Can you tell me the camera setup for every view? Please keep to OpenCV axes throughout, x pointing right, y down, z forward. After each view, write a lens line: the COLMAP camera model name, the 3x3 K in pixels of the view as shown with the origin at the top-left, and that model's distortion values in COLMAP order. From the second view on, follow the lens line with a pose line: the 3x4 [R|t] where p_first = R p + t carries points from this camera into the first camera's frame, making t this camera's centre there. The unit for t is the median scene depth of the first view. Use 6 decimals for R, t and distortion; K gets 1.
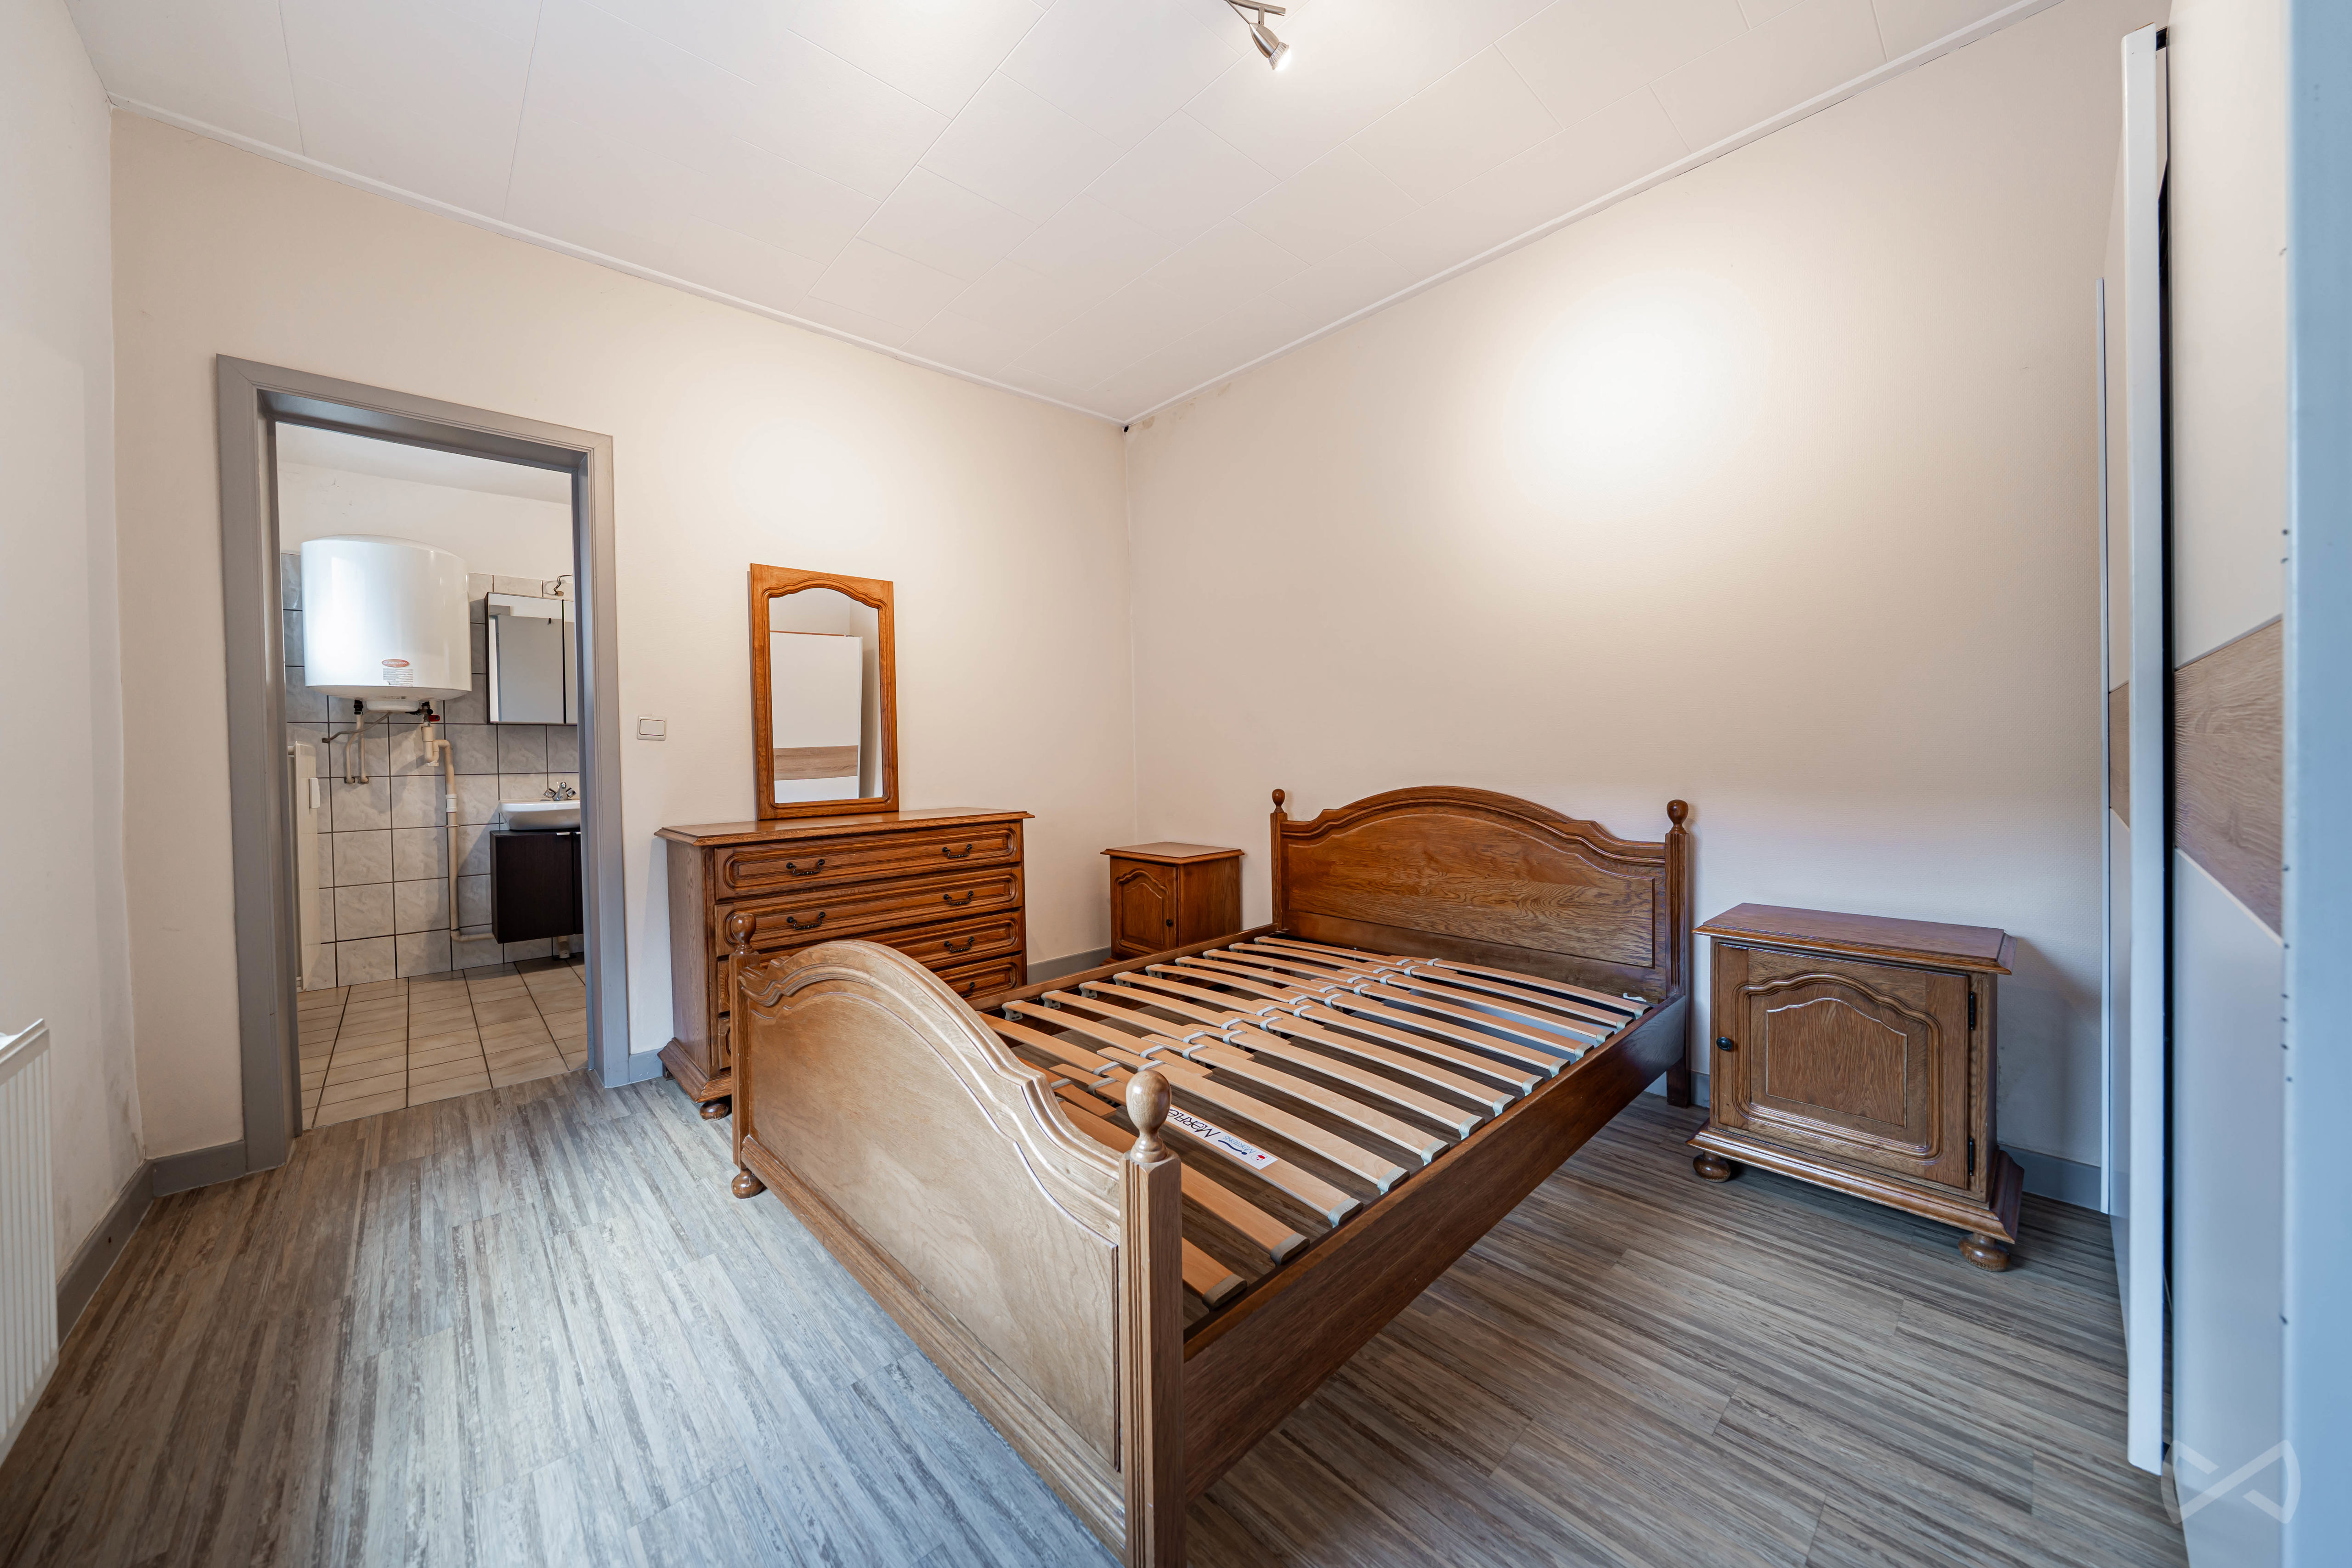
lens RADIAL K [[808.5, 0, 1159.8], [0, 808.5, 772.6], [0, 0, 1]] dist [-0.000072, 0.000012]
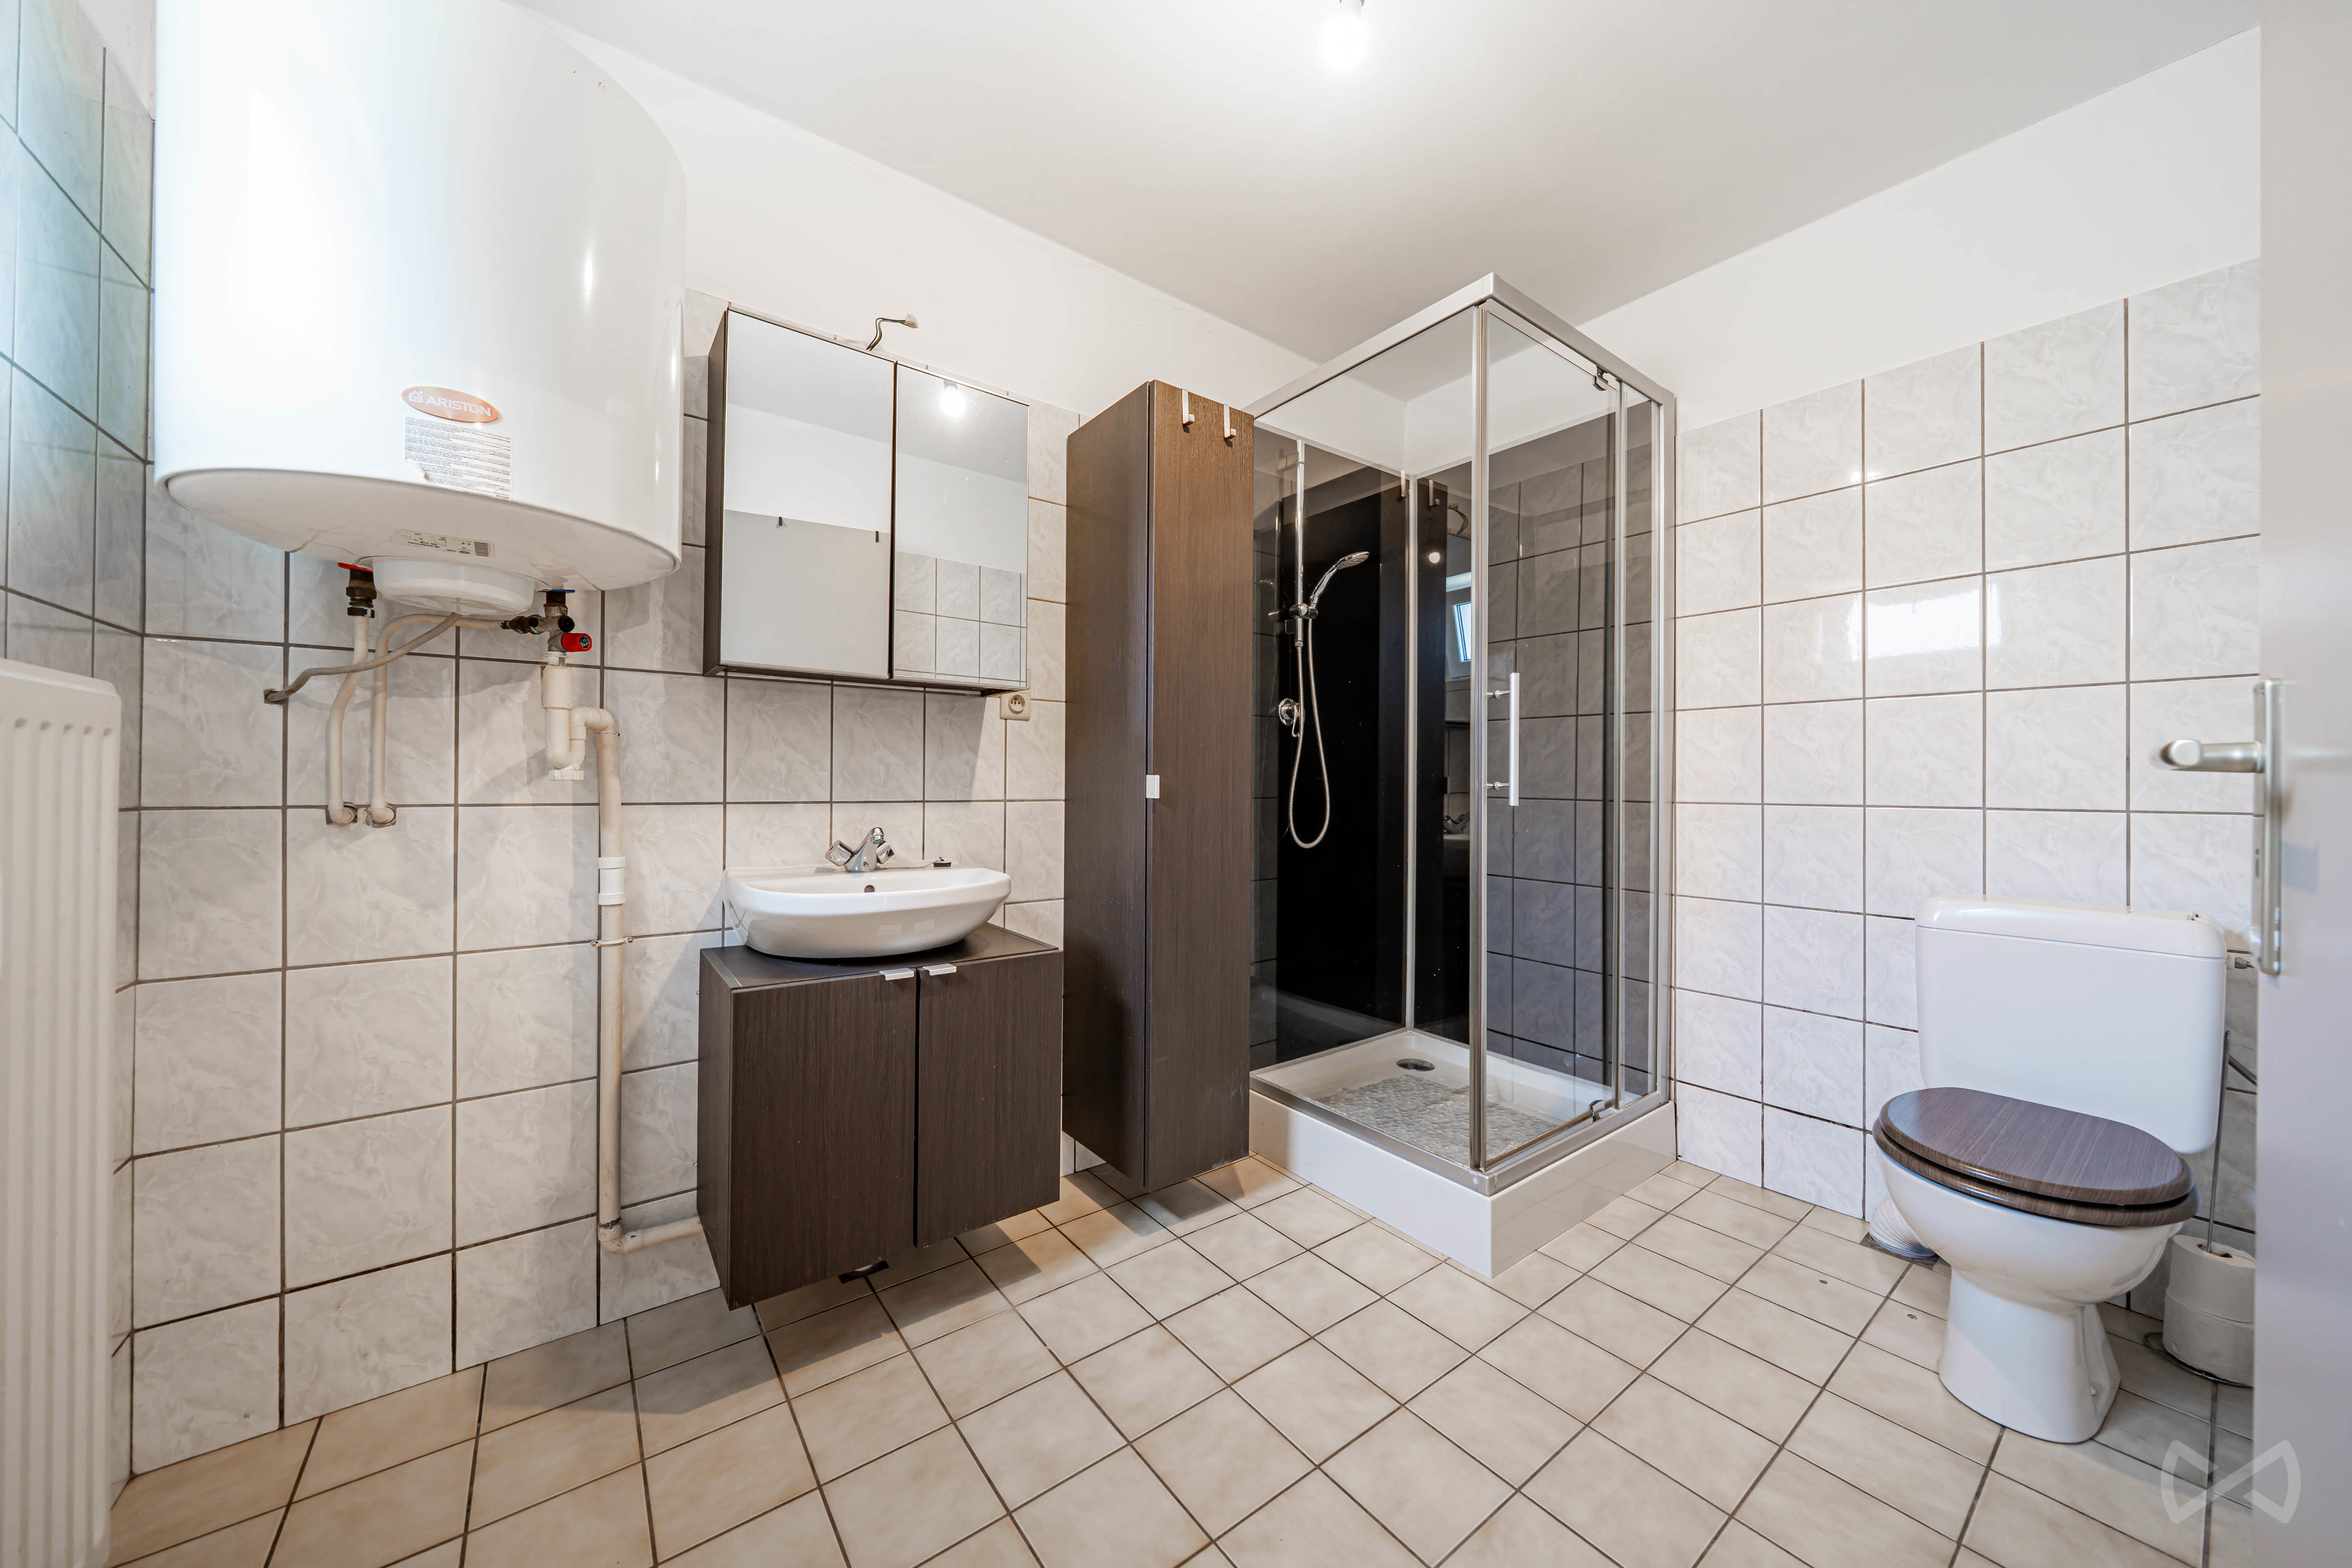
lens RADIAL K [[808.6, 0, 1181.7], [0, 808.6, 790.1], [0, 0, 1]] dist [-0.000072, 0.000012]
pose [[0.996007, 0.014116, -0.088151, -0.593461], [-0.016207, 0.999603, -0.023047, 0.000867], [0.087790, 0.024384, 0.995840, 0.663384]]
